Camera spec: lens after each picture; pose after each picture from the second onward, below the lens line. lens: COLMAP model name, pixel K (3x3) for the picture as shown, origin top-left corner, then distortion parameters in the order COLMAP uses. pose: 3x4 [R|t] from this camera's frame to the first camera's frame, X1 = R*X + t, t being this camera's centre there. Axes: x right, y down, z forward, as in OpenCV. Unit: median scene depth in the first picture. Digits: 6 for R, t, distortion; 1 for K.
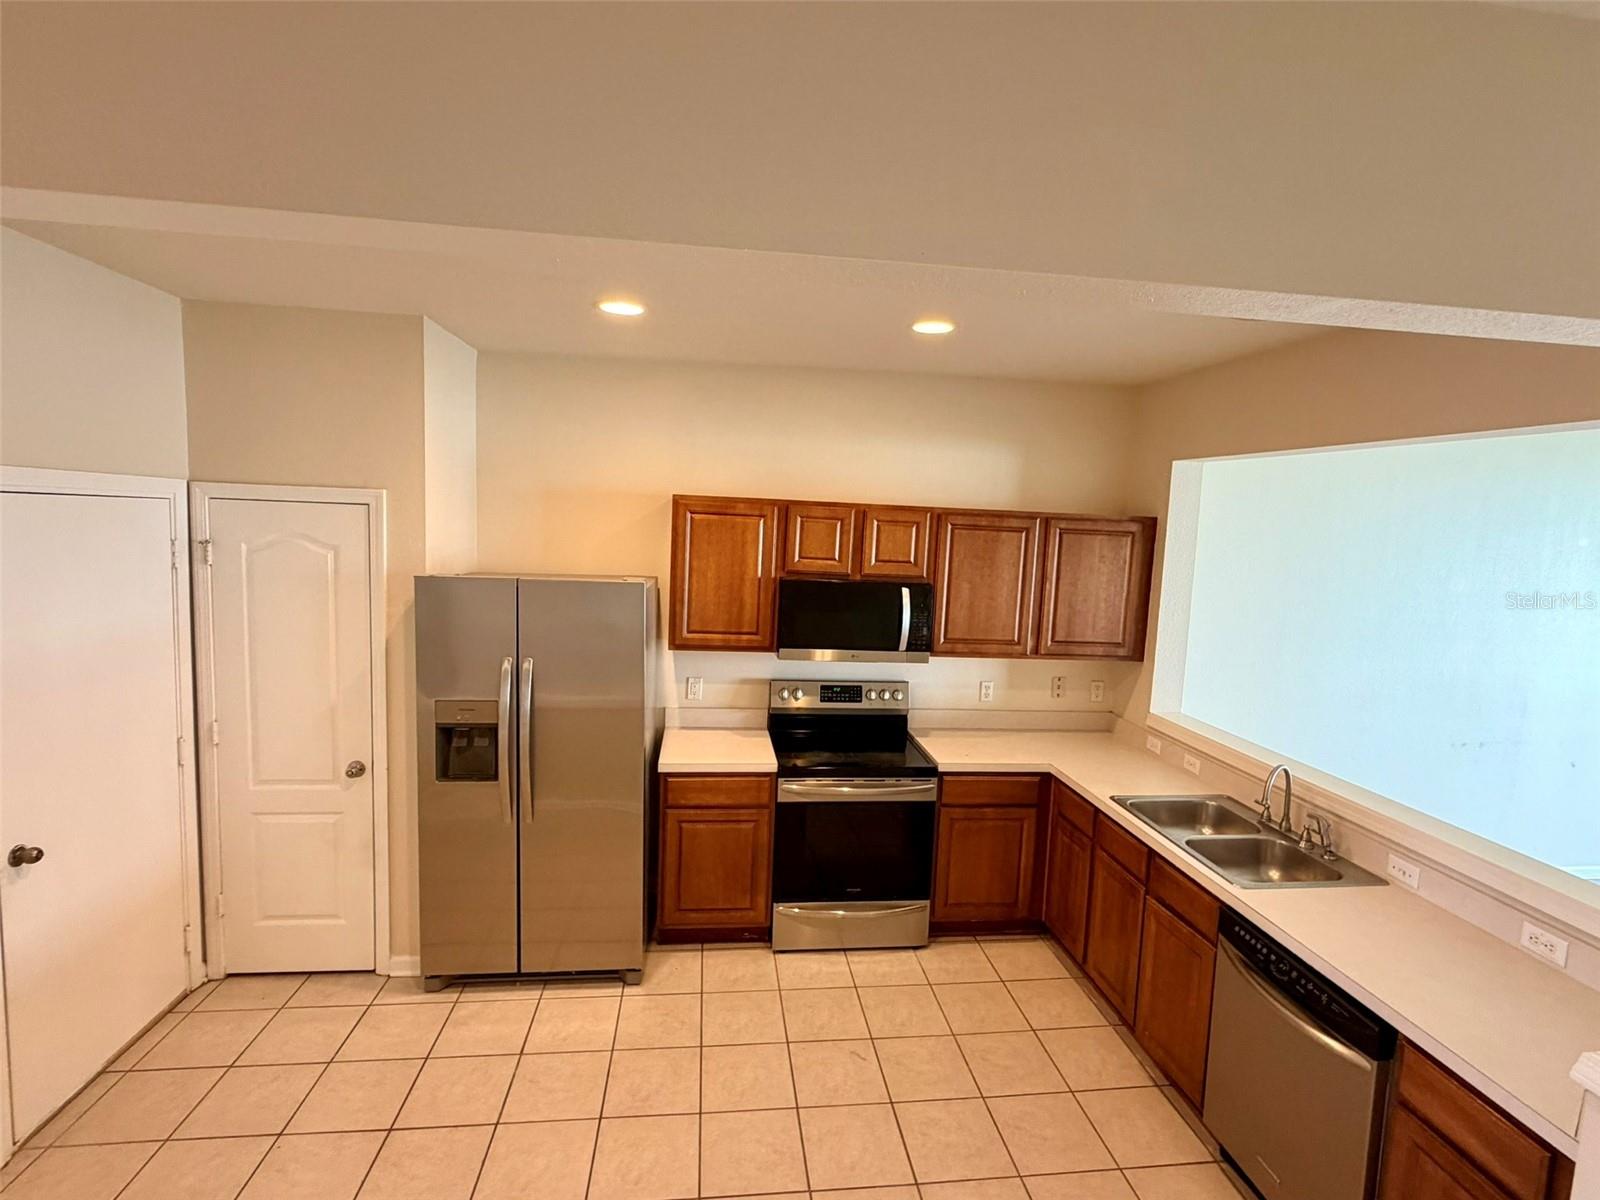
lens RADIAL K [[776.6, 0, 798.4], [0, 776.6, 597.4], [0, 0, 1]] dist [0.001045, -0.000512]
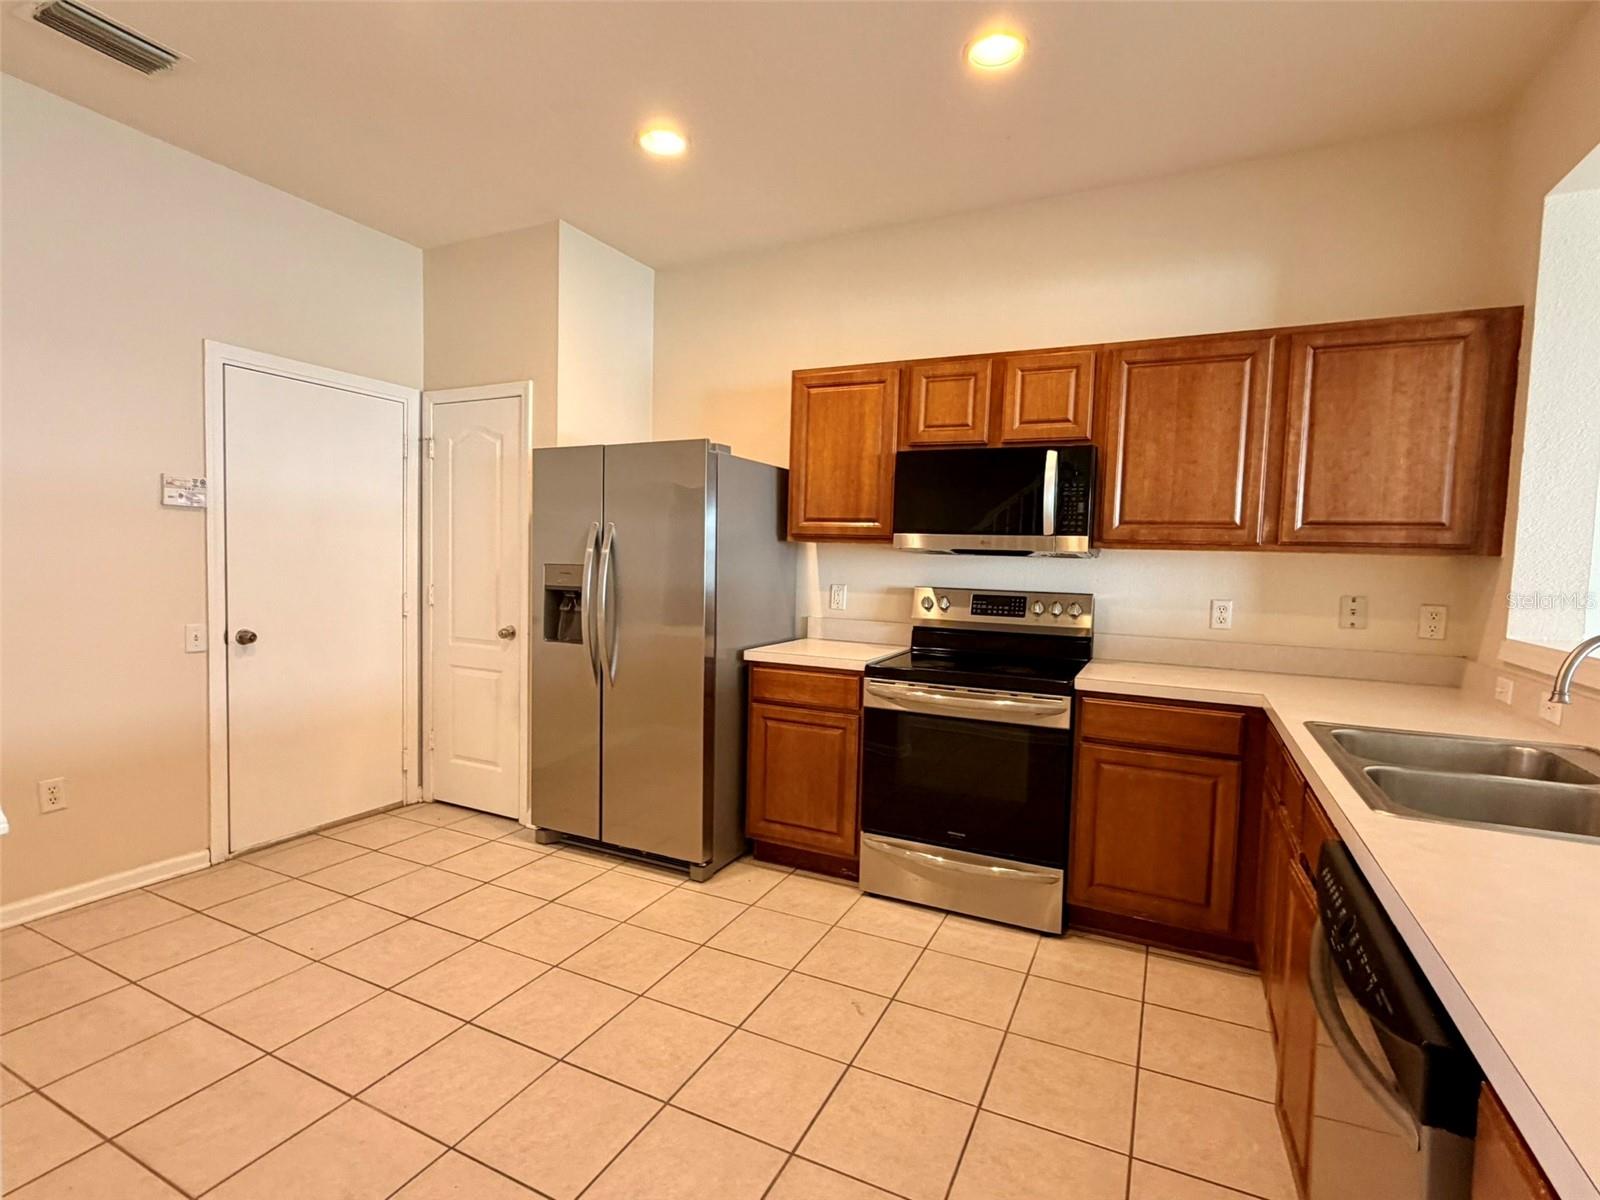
lens RADIAL K [[776.6, 0, 793.8], [0, 776.6, 601.2], [0, 0, 1]] dist [0.001045, -0.000512]
pose [[0.837813, 0.013221, -0.545797, 0.349673], [-0.046730, 0.997775, -0.047563, 0.186187], [0.543954, 0.065354, 0.836566, 0.244264]]
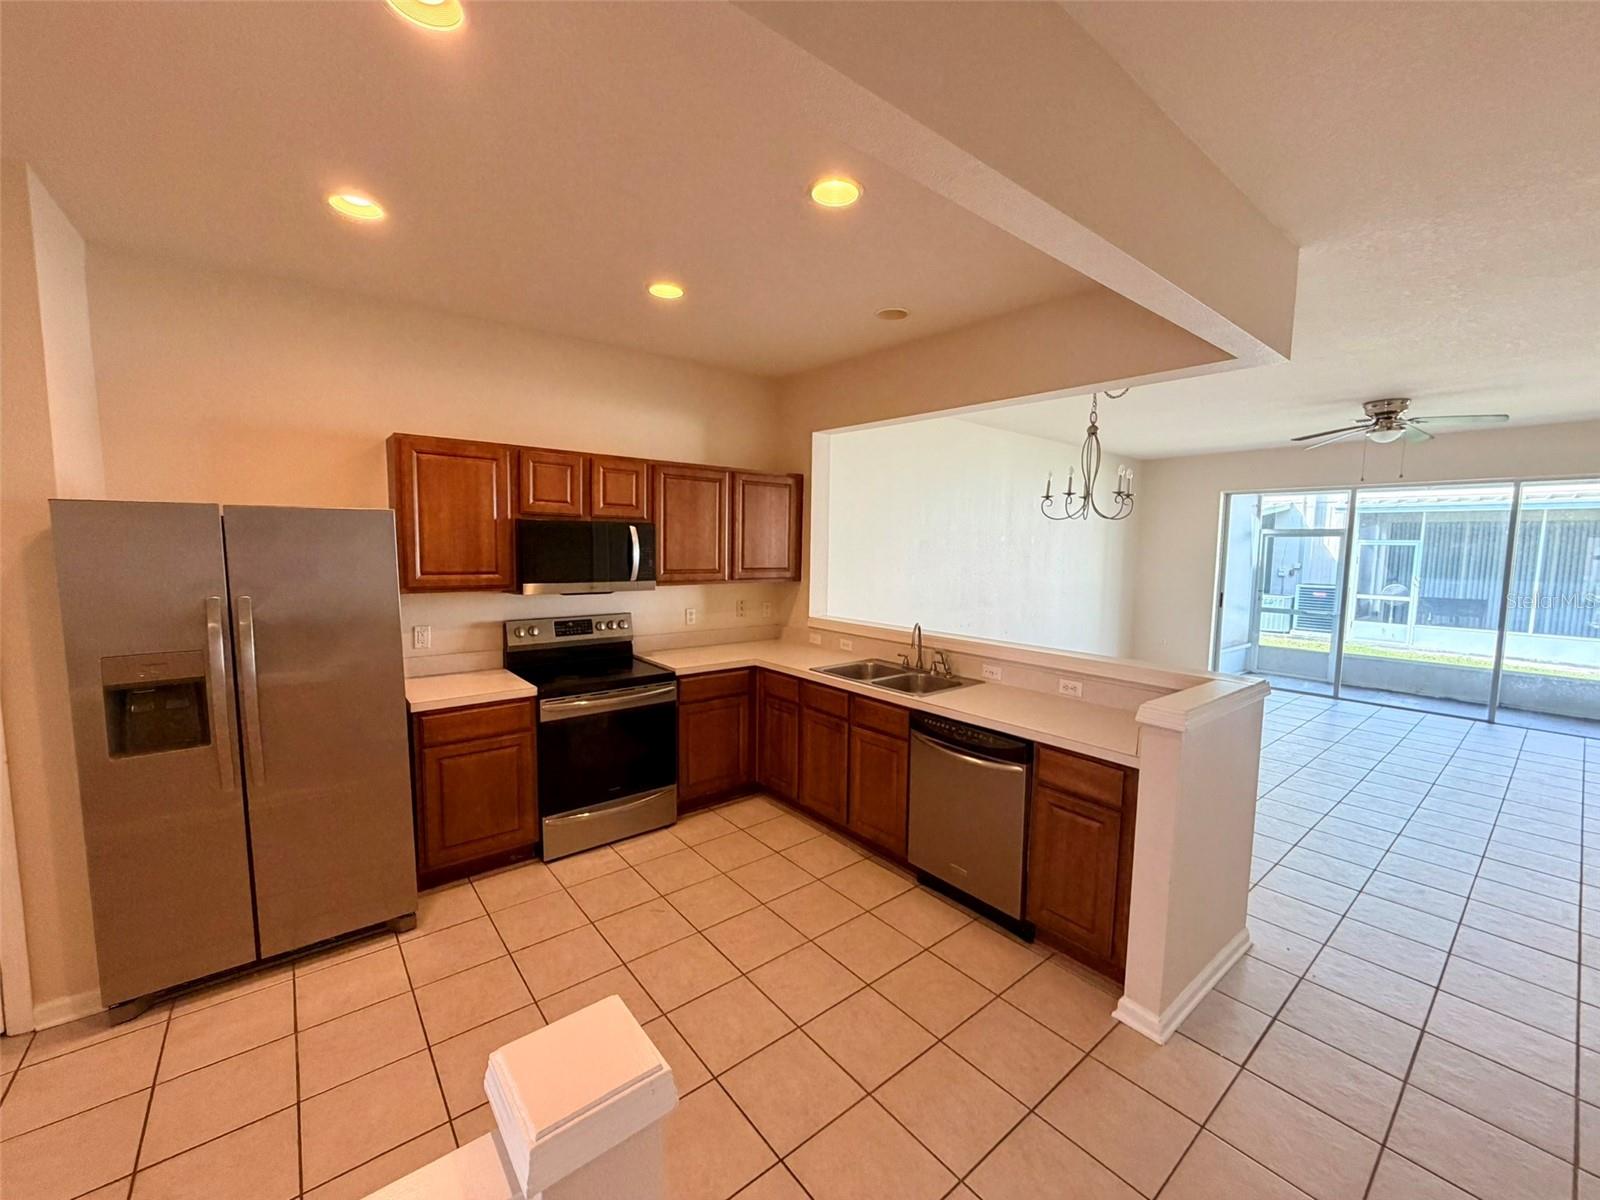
lens RADIAL K [[638.4, 0, 794.7], [0, 638.4, 600.9], [0, 0, 1]] dist [0.001196, -0.000462]
pose [[0.847345, -0.077772, 0.525317, -0.172786], [0.074453, 0.996846, 0.027486, 0.093398], [-0.525797, 0.015821, 0.850463, 0.057578]]
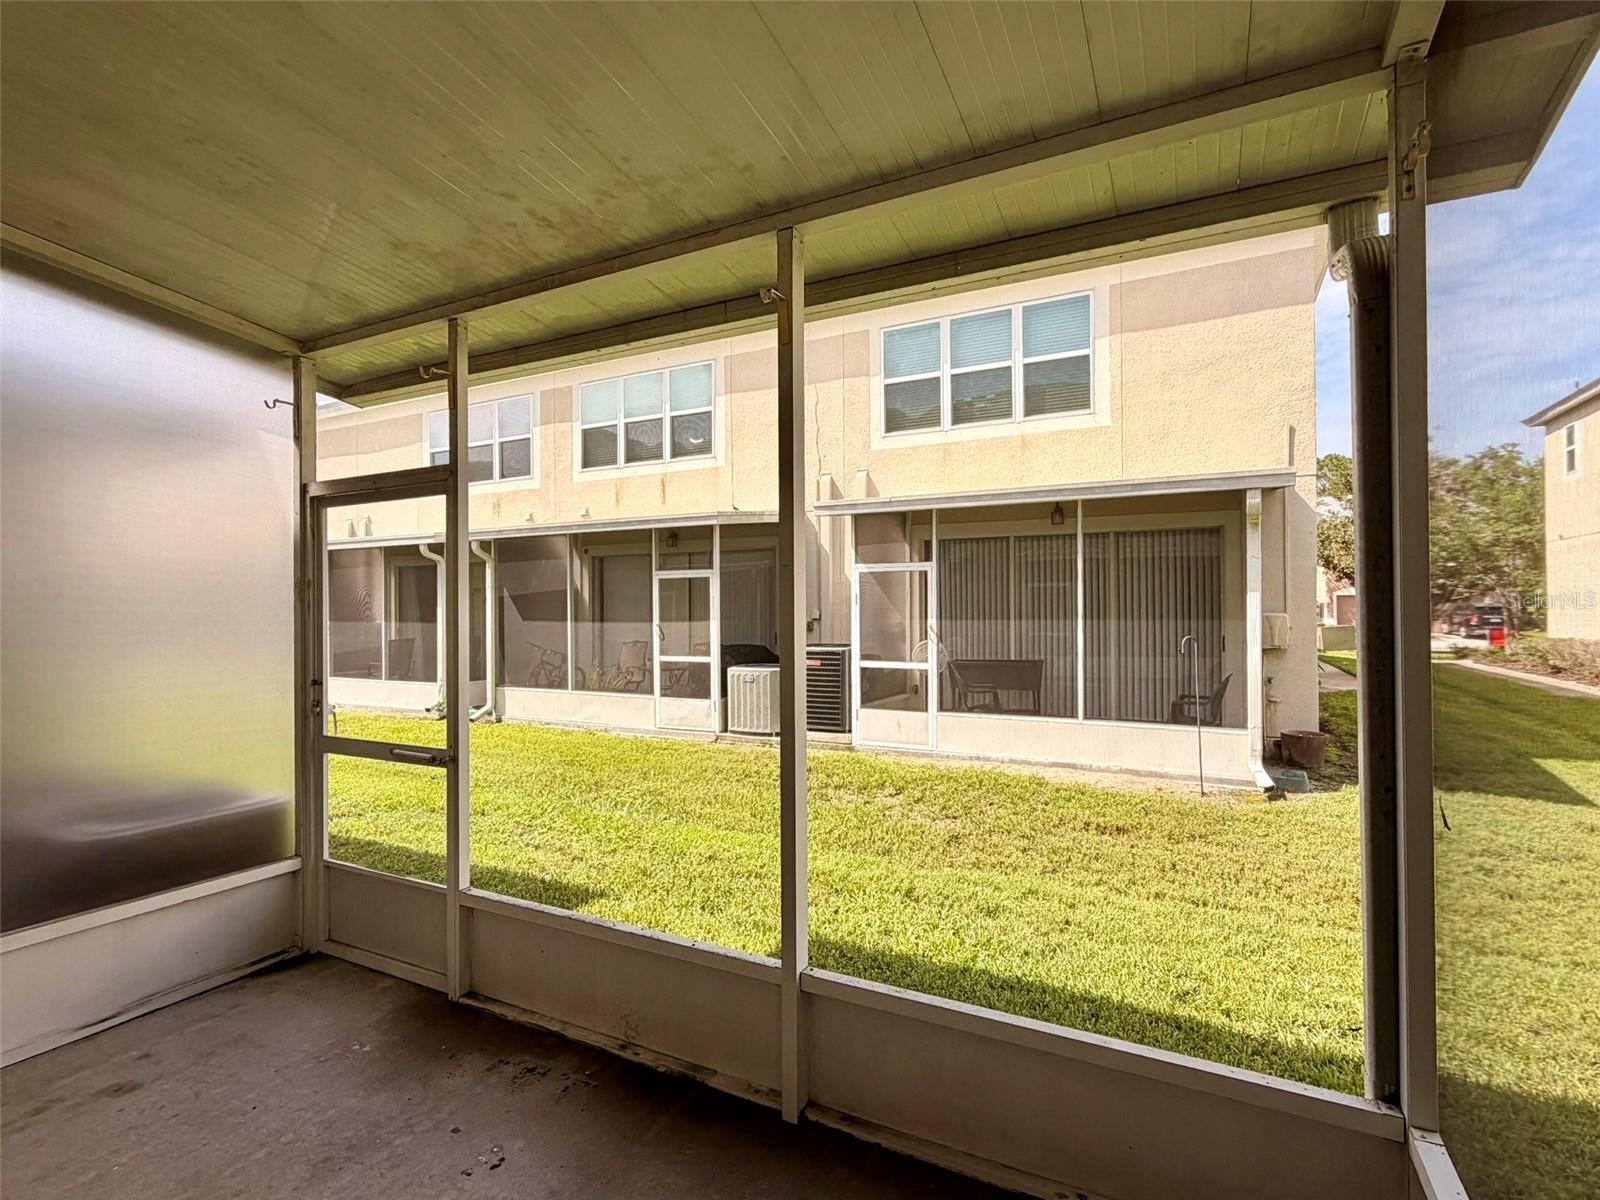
lens RADIAL K [[776.6, 0, 795.3], [0, 776.6, 603.9], [0, 0, 1]] dist [0.001045, -0.000512]
pose [[0.563715, -0.041092, 0.824947, 2.228825], [0.112939, 0.993216, -0.027701, 0.255326], [-0.818212, 0.108784, 0.564531, 0.220142]]
